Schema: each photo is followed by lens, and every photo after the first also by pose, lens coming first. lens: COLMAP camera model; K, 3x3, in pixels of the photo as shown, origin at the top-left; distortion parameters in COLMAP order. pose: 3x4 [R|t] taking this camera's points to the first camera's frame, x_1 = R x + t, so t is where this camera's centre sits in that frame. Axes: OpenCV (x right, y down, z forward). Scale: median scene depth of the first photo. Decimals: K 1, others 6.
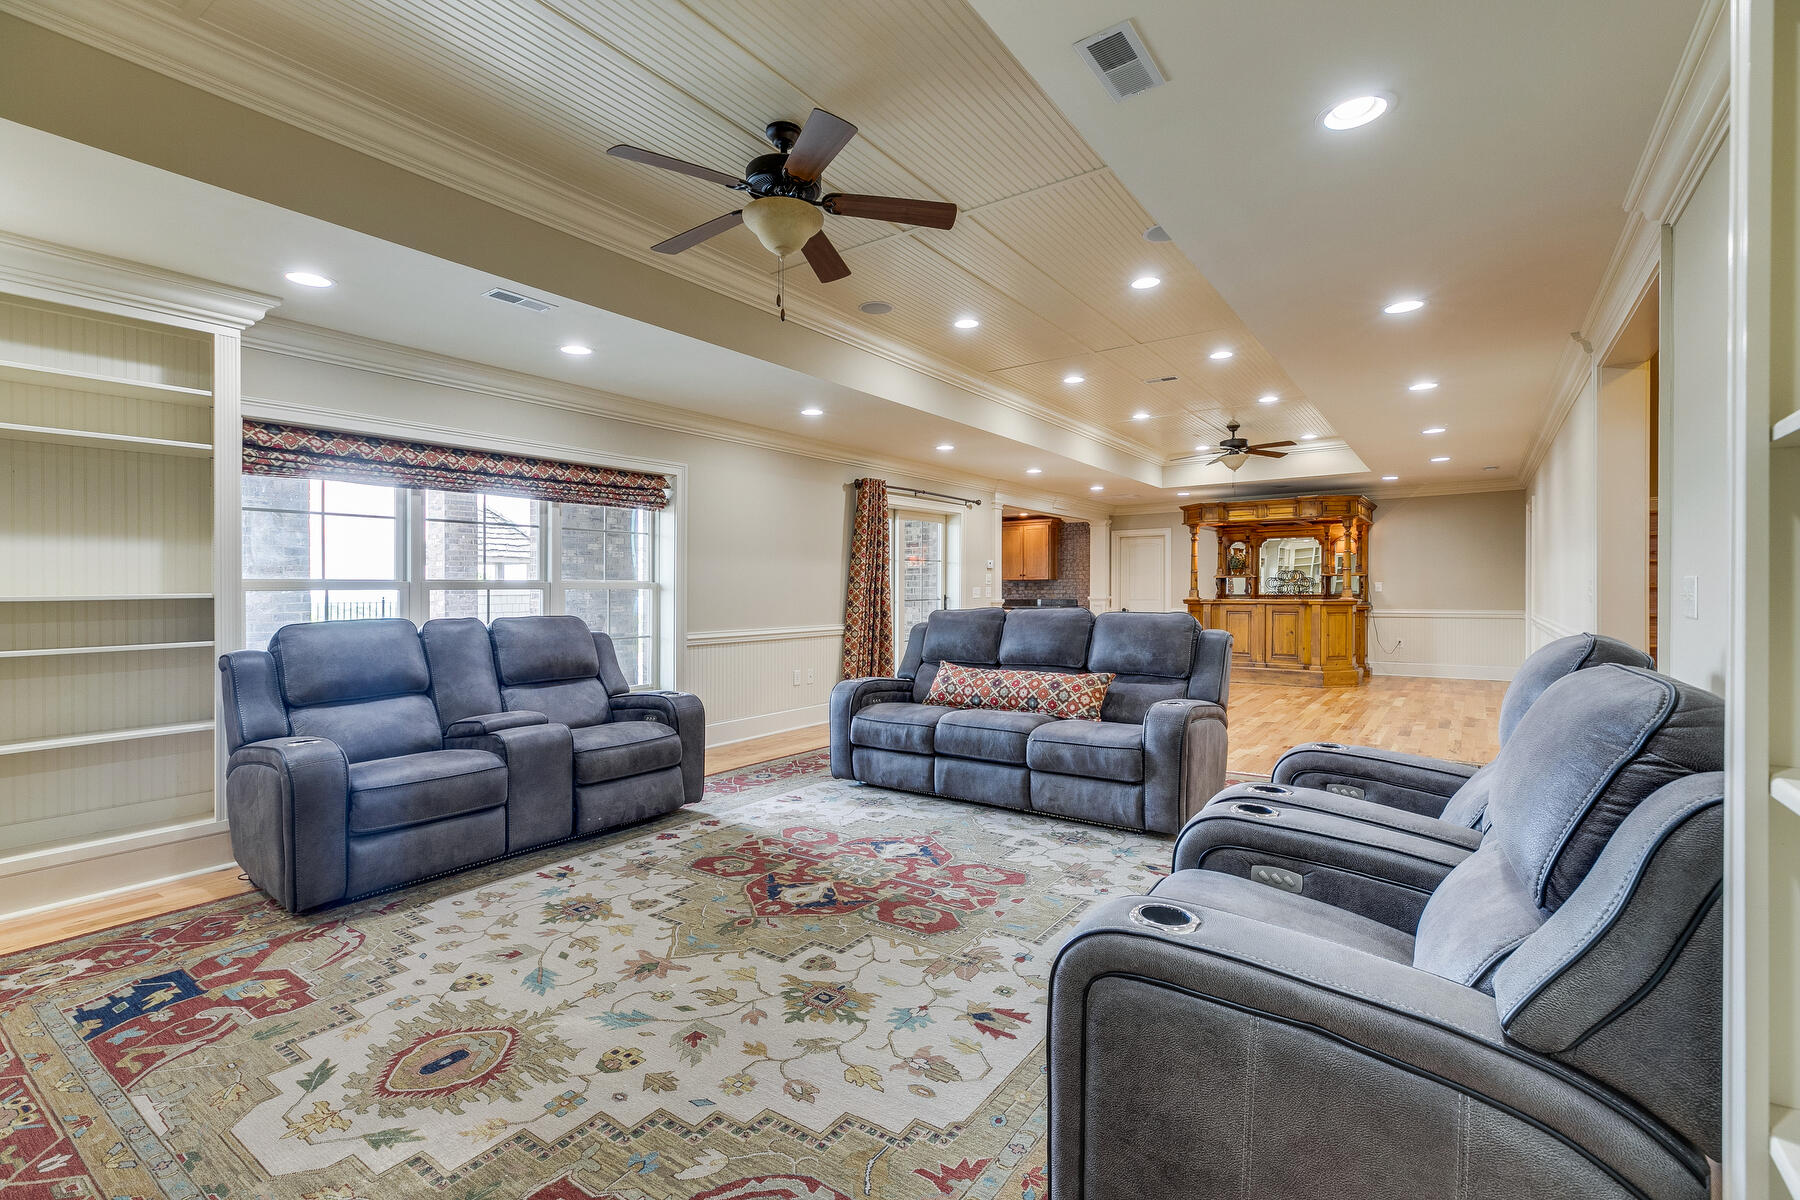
lens RADIAL K [[810.0, 0, 900.4], [0, 810.0, 594.9], [0, 0, 1]] dist [0.005480, -0.001214]
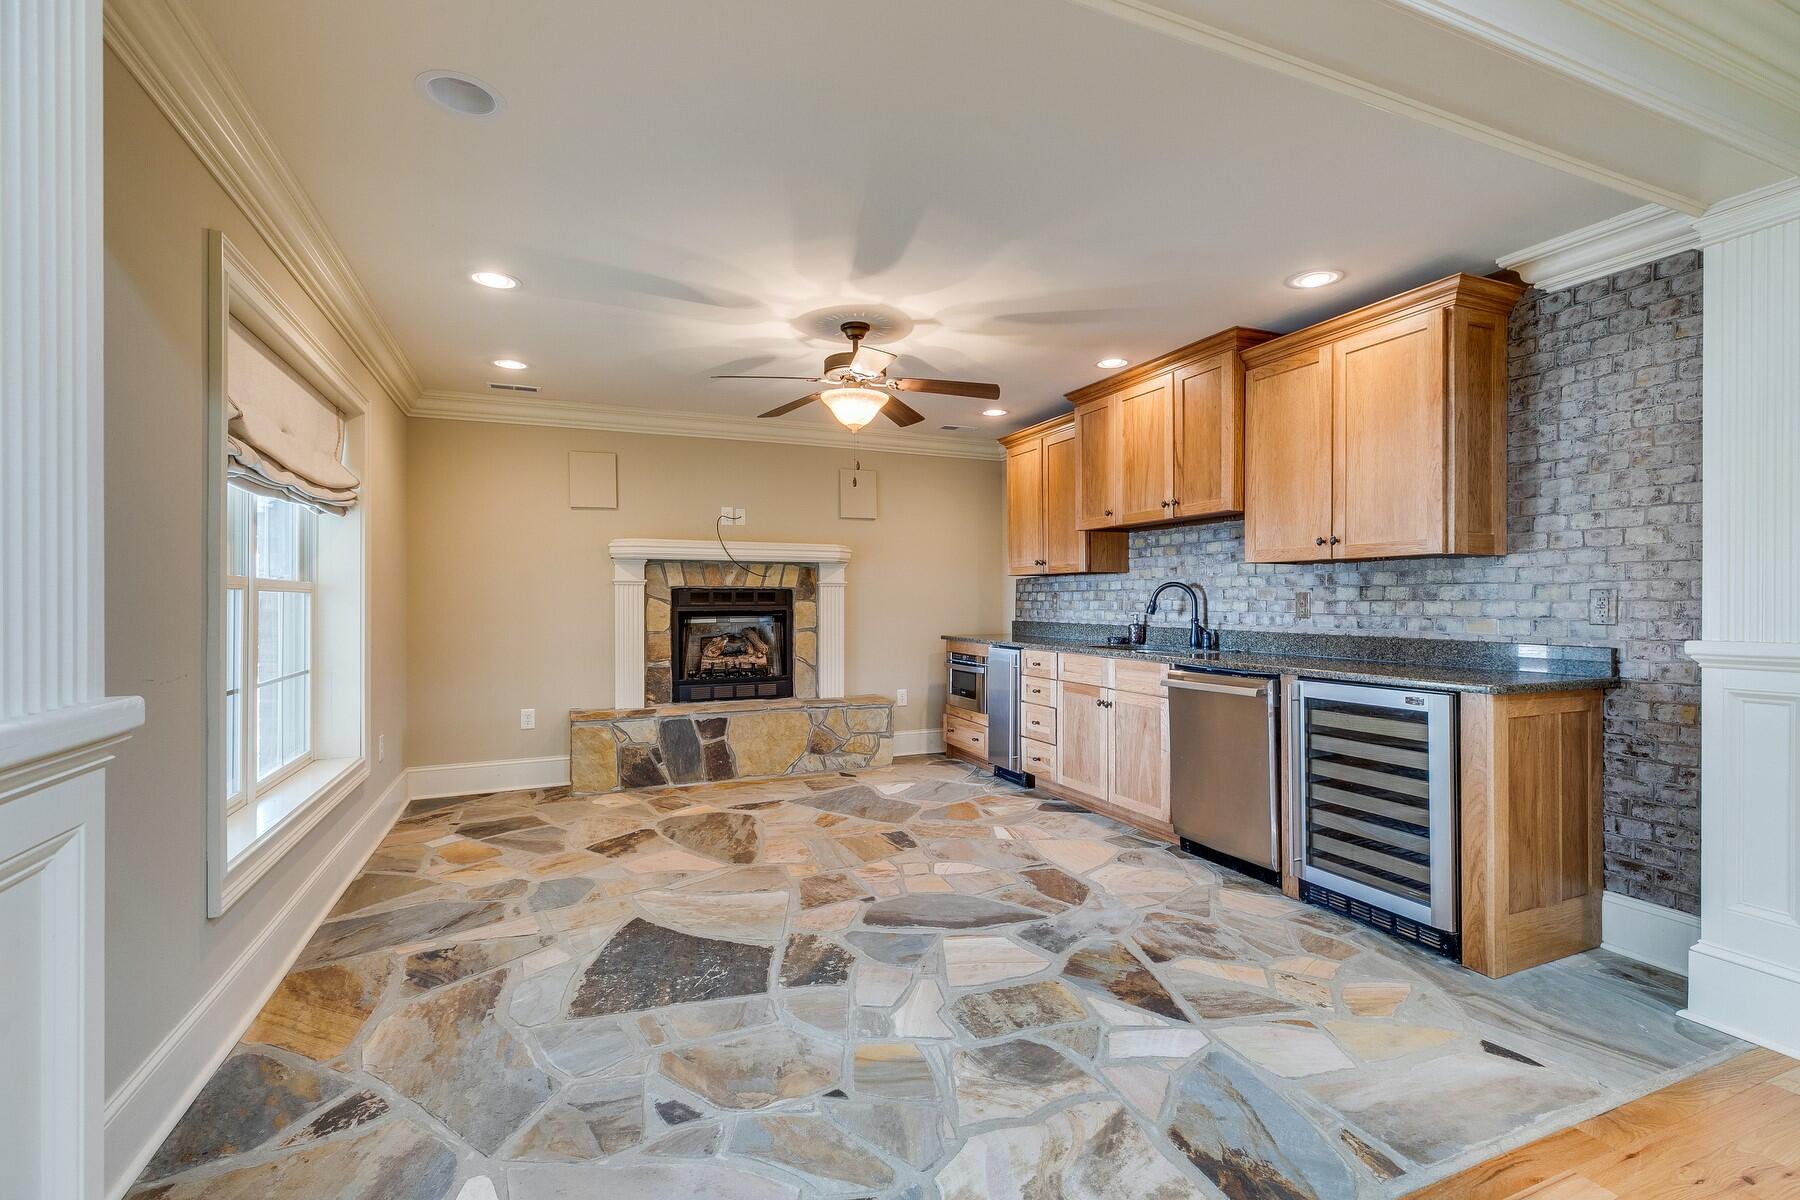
lens RADIAL K [[810.0, 0, 902.5], [0, 810.0, 595.3], [0, 0, 1]] dist [0.005480, -0.001214]
pose [[0.855964, 0.002815, -0.517029, 0.659452], [-0.006987, 0.999957, -0.006124, -0.021038], [0.516989, 0.008854, 0.855946, 2.831213]]
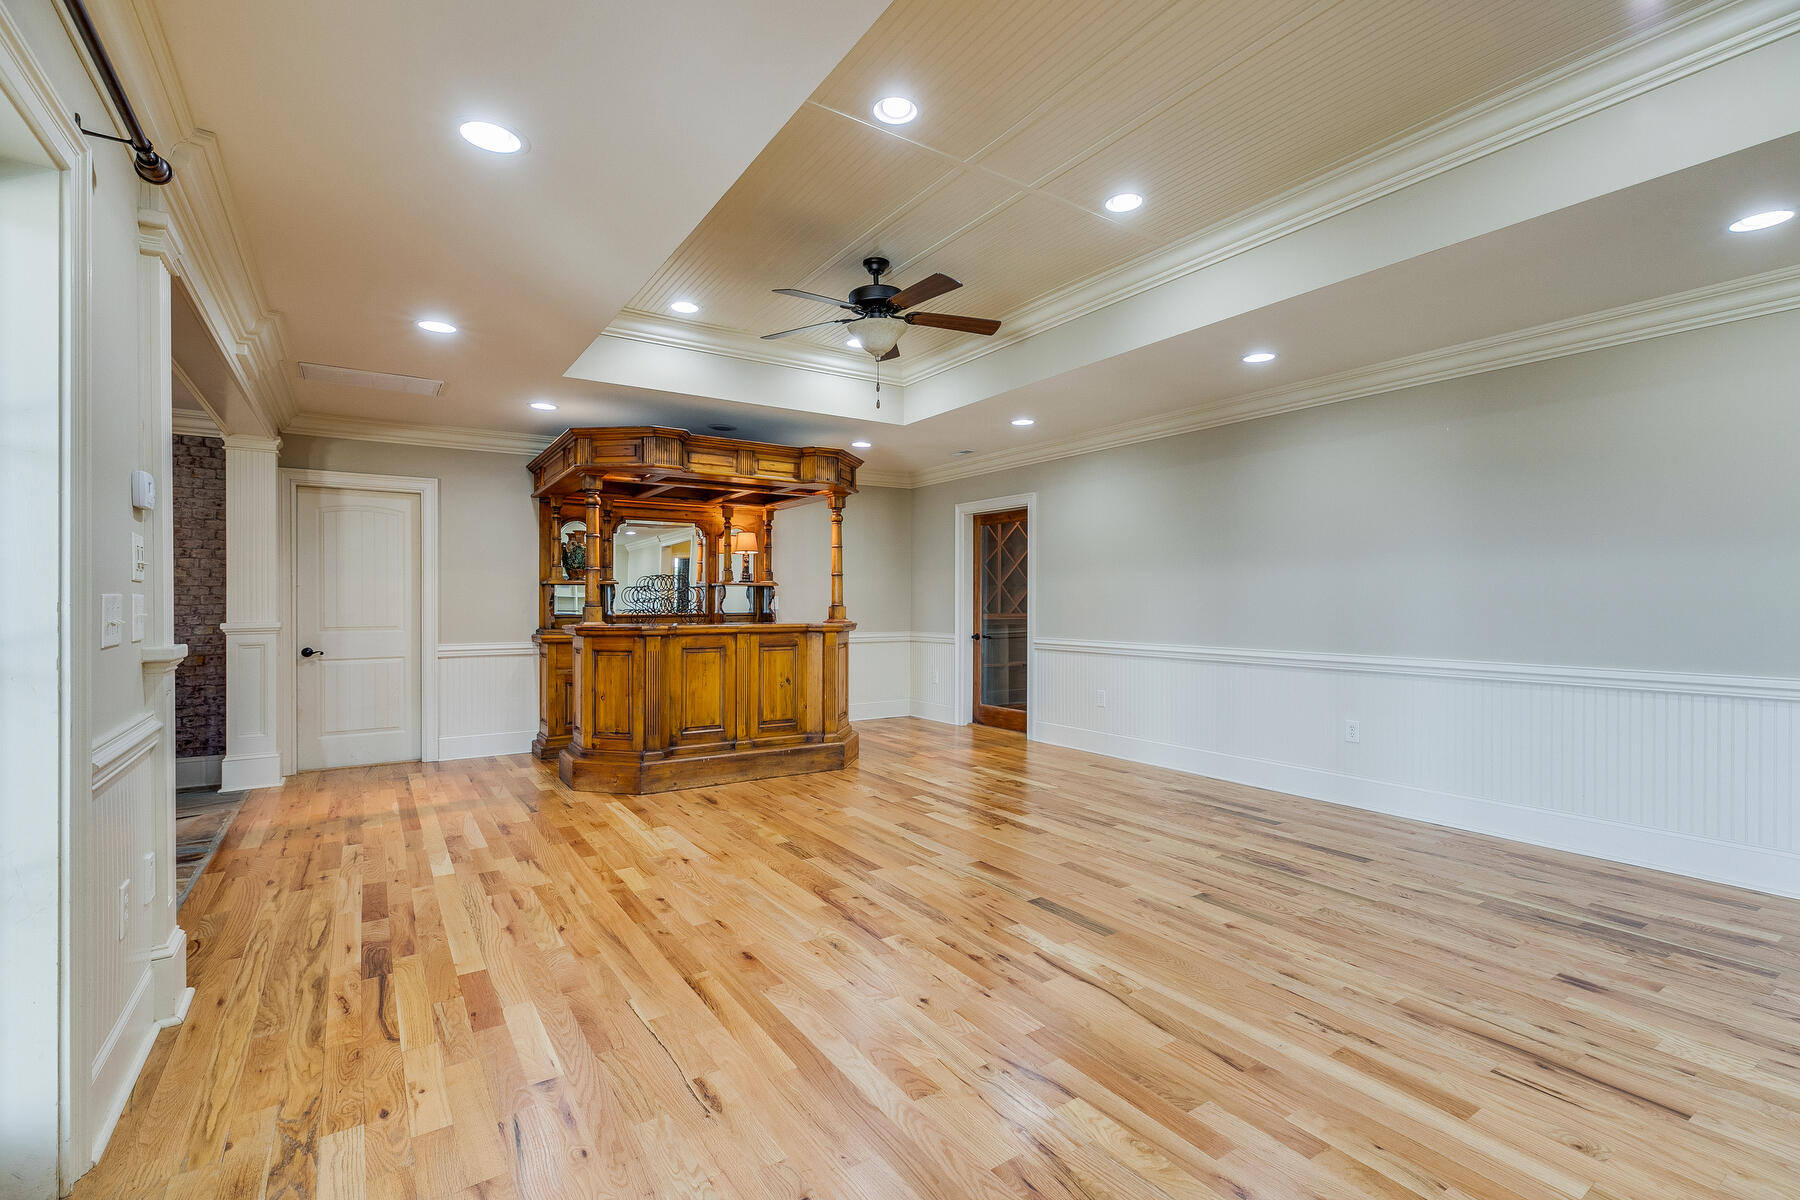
lens RADIAL K [[810.0, 0, 899.0], [0, 810.0, 606.0], [0, 0, 1]] dist [0.005480, -0.001214]
pose [[0.360763, 0.001483, 0.932656, -0.074507], [0.005206, 0.999980, -0.003603, -0.012051], [-0.932643, 0.006155, 0.360748, 2.043569]]
